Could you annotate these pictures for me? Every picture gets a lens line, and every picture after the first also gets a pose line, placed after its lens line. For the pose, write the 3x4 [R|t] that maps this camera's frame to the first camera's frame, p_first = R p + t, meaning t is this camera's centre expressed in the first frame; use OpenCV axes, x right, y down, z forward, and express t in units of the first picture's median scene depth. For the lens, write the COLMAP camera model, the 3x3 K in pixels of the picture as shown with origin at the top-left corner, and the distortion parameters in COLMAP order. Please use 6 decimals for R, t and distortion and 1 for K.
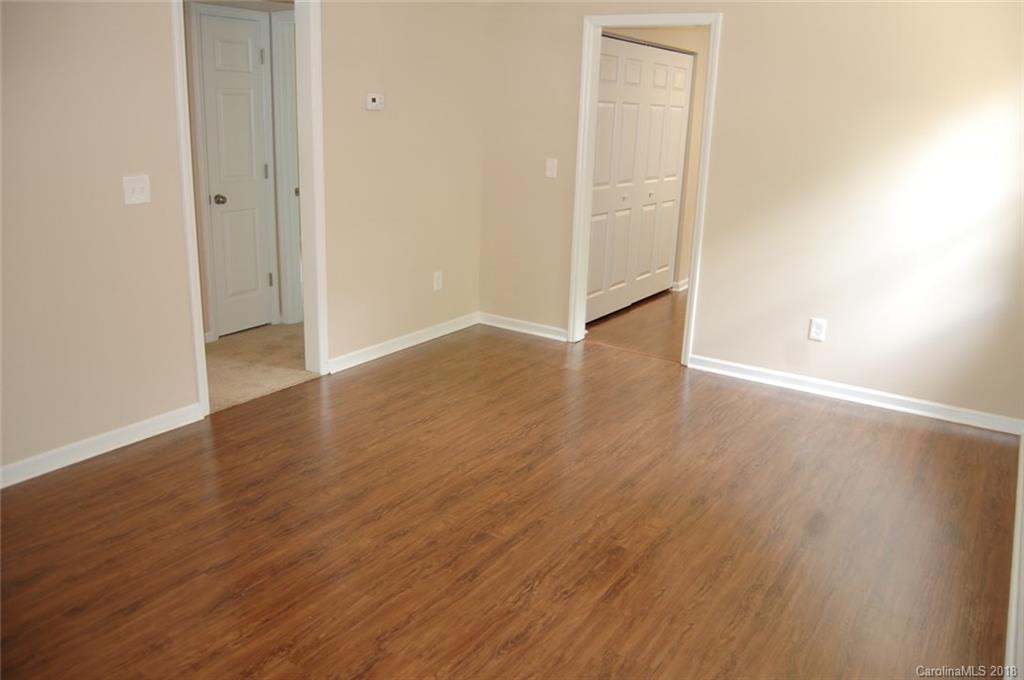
lens RADIAL K [[799.2, 0, 519.7], [0, 799.2, 338.1], [0, 0, 1]] dist [-0.092177, 0.029543]
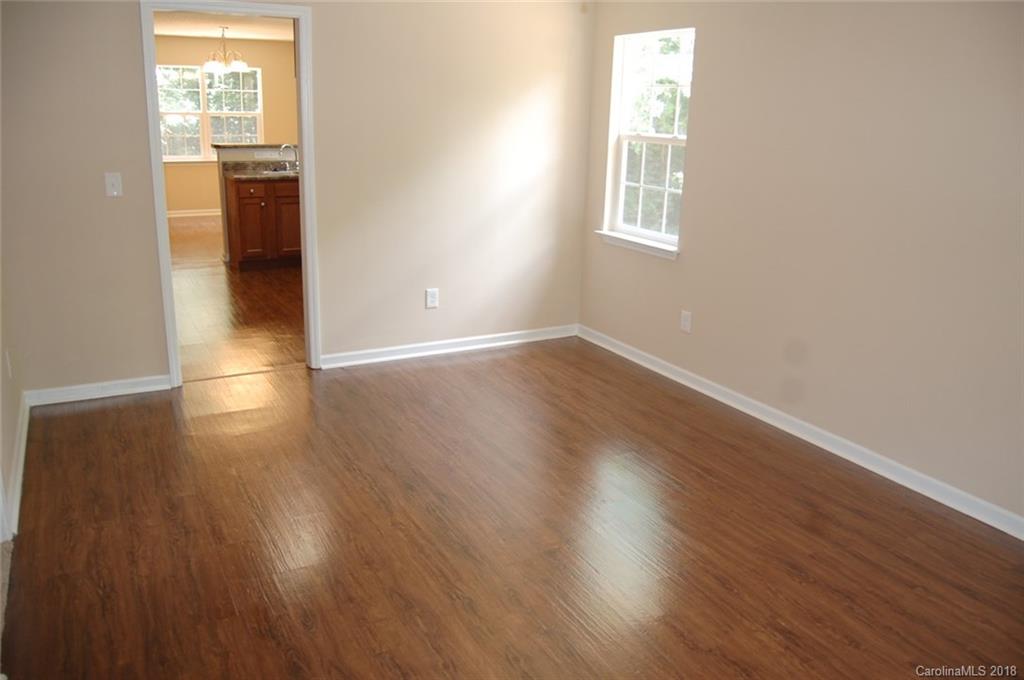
lens RADIAL K [[801.1, 0, 520.0], [0, 801.1, 337.7], [0, 0, 1]] dist [-0.092647, 0.031338]
pose [[0.466936, -0.264883, 0.843687, -0.720465], [0.230931, 0.957501, 0.172807, -0.166205], [-0.853605, 0.114144, 0.508262, 0.424692]]
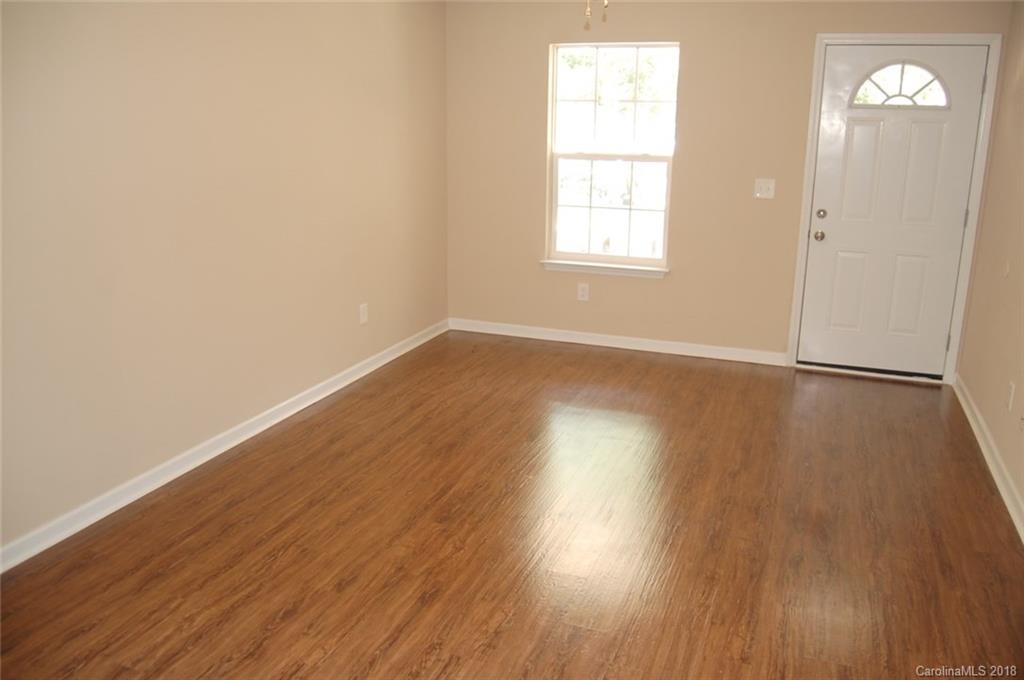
lens RADIAL K [[801.1, 0, 520.0], [0, 801.1, 337.7], [0, 0, 1]] dist [-0.092647, 0.031338]
pose [[-0.977057, 0.009158, -0.212782, 0.211219], [-0.102430, 0.855737, 0.507171, -0.443849], [0.186731, 0.517330, -0.835166, 1.529226]]
